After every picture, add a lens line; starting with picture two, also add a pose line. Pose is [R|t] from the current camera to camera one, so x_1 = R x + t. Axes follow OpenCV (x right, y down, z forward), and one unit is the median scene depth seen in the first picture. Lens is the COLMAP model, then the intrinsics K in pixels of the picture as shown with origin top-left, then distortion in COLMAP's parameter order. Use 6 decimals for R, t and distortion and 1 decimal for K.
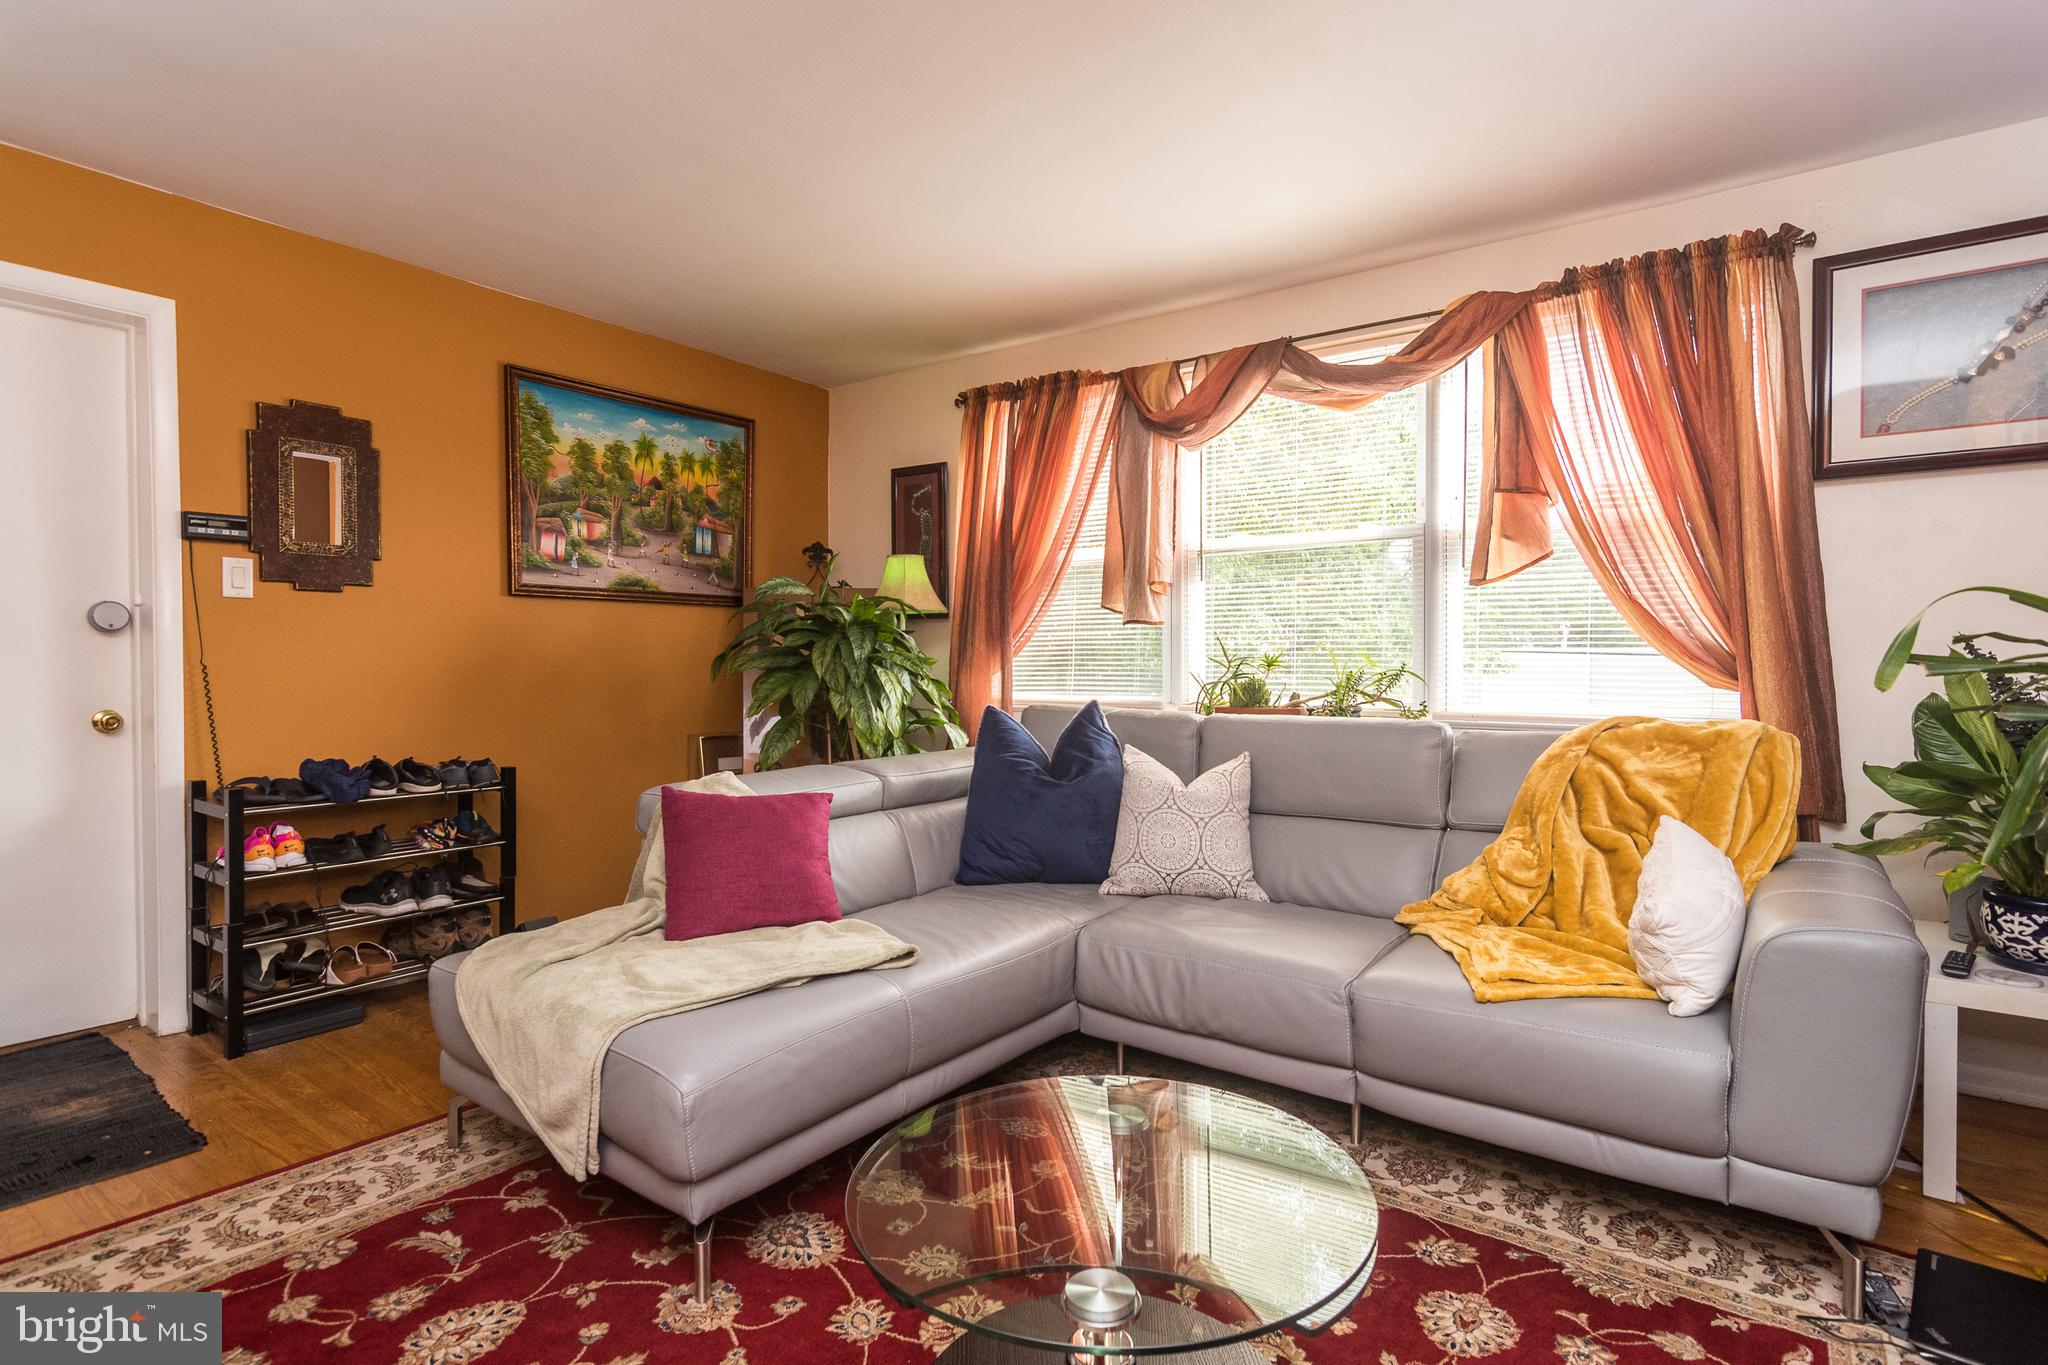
lens RADIAL K [[1009.1, 0, 1027.0], [0, 1009.1, 678.0], [0, 0, 1]] dist [0.000134, 0.001141]
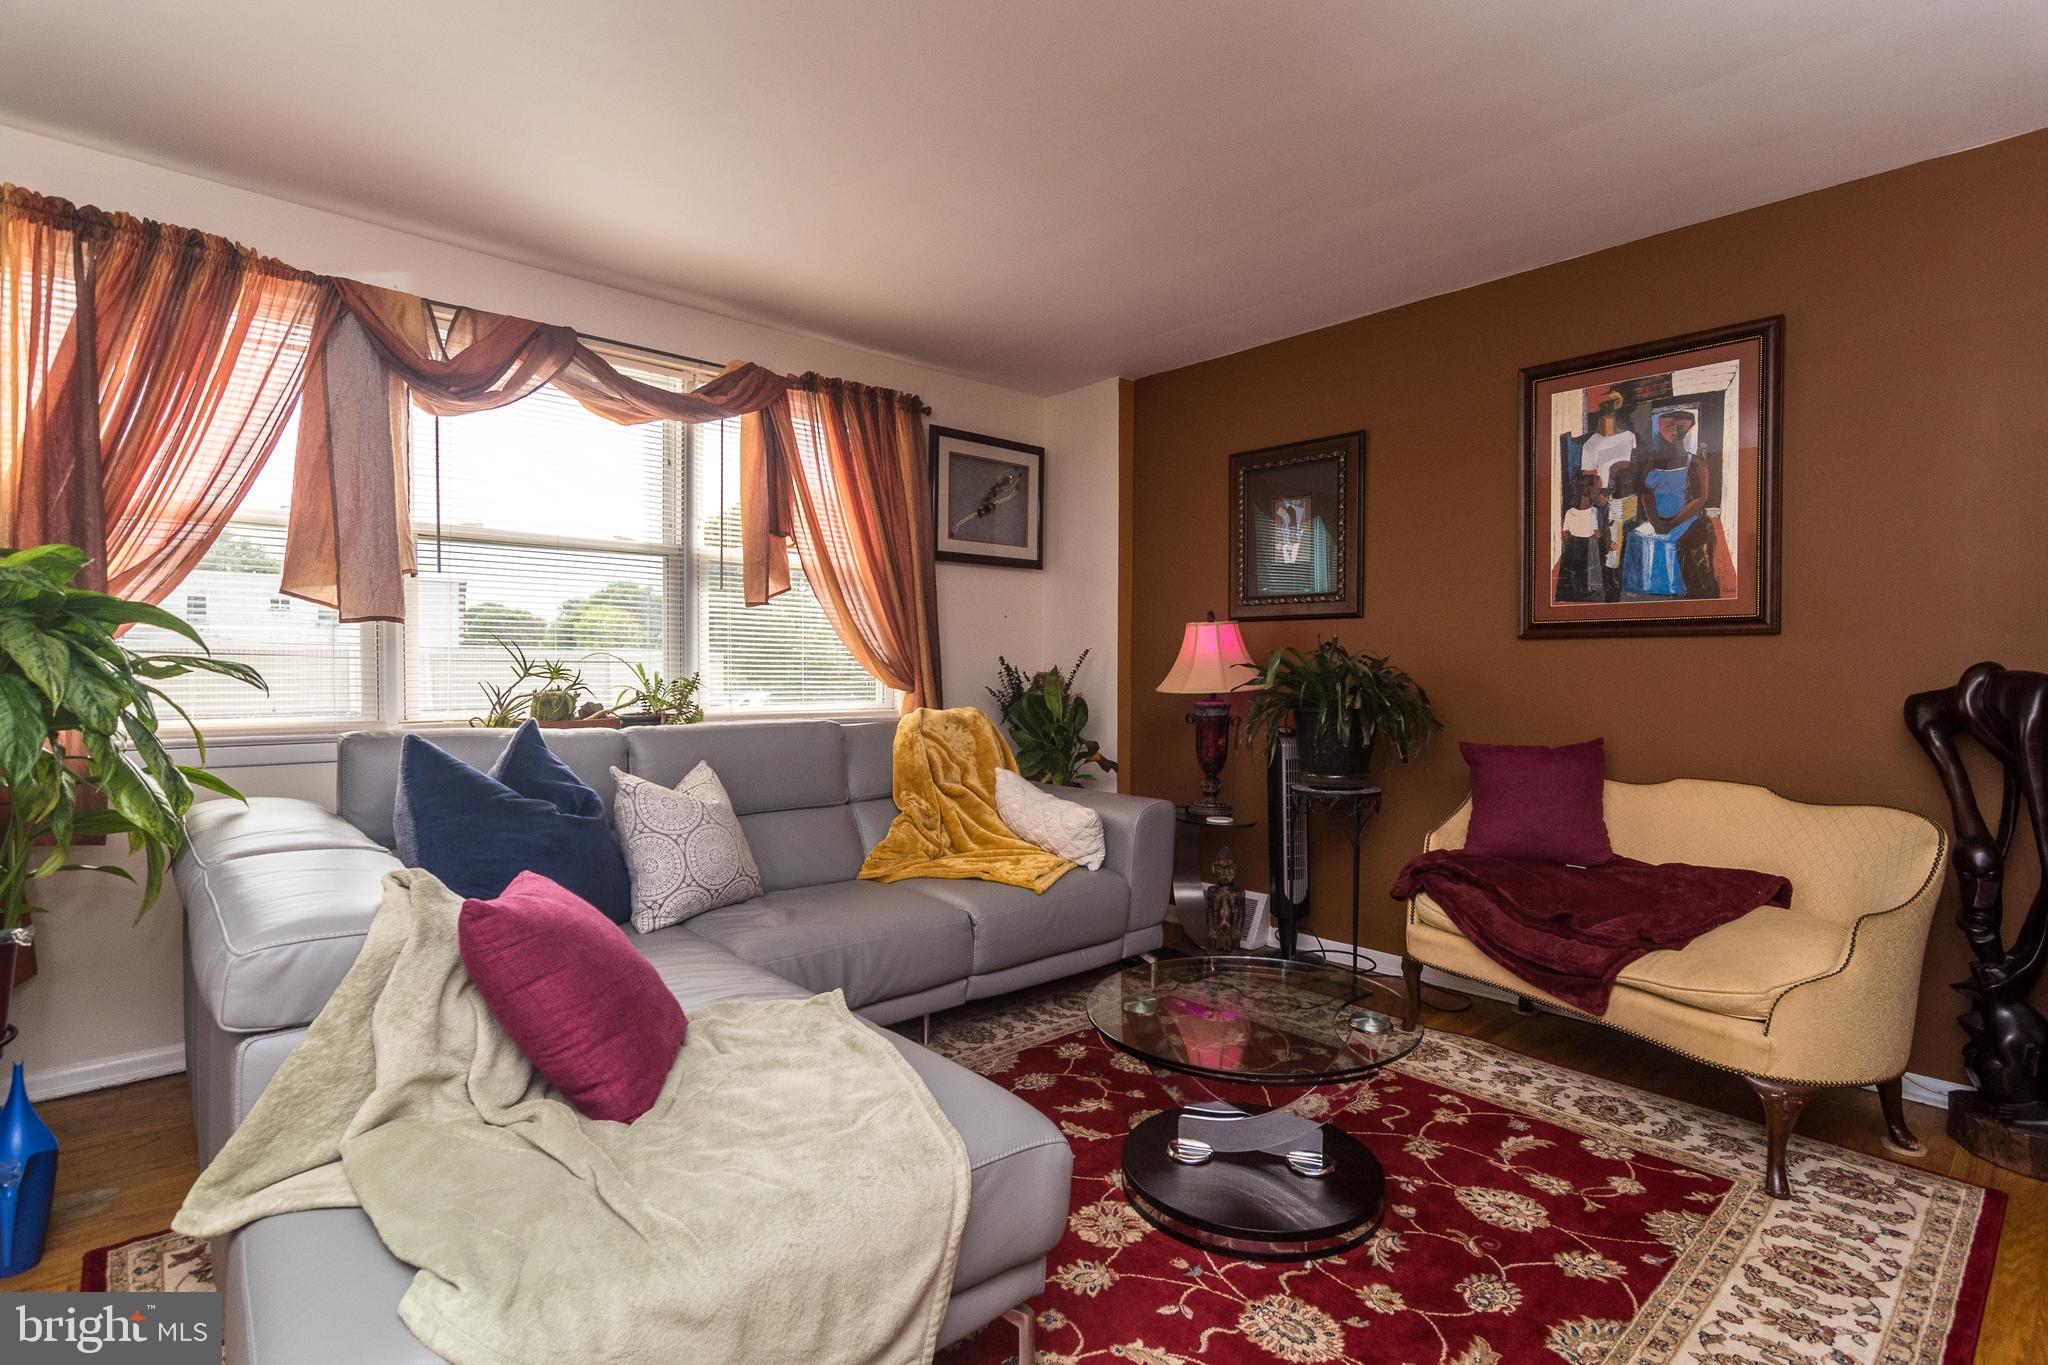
lens RADIAL K [[1009.1, 0, 1016.1], [0, 1009.1, 680.2], [0, 0, 1]] dist [0.000134, 0.001141]
pose [[0.204118, -0.016625, 0.978805, -0.701724], [0.007148, 0.999854, 0.015492, -0.022024], [-0.978920, 0.003834, 0.204207, 0.470368]]
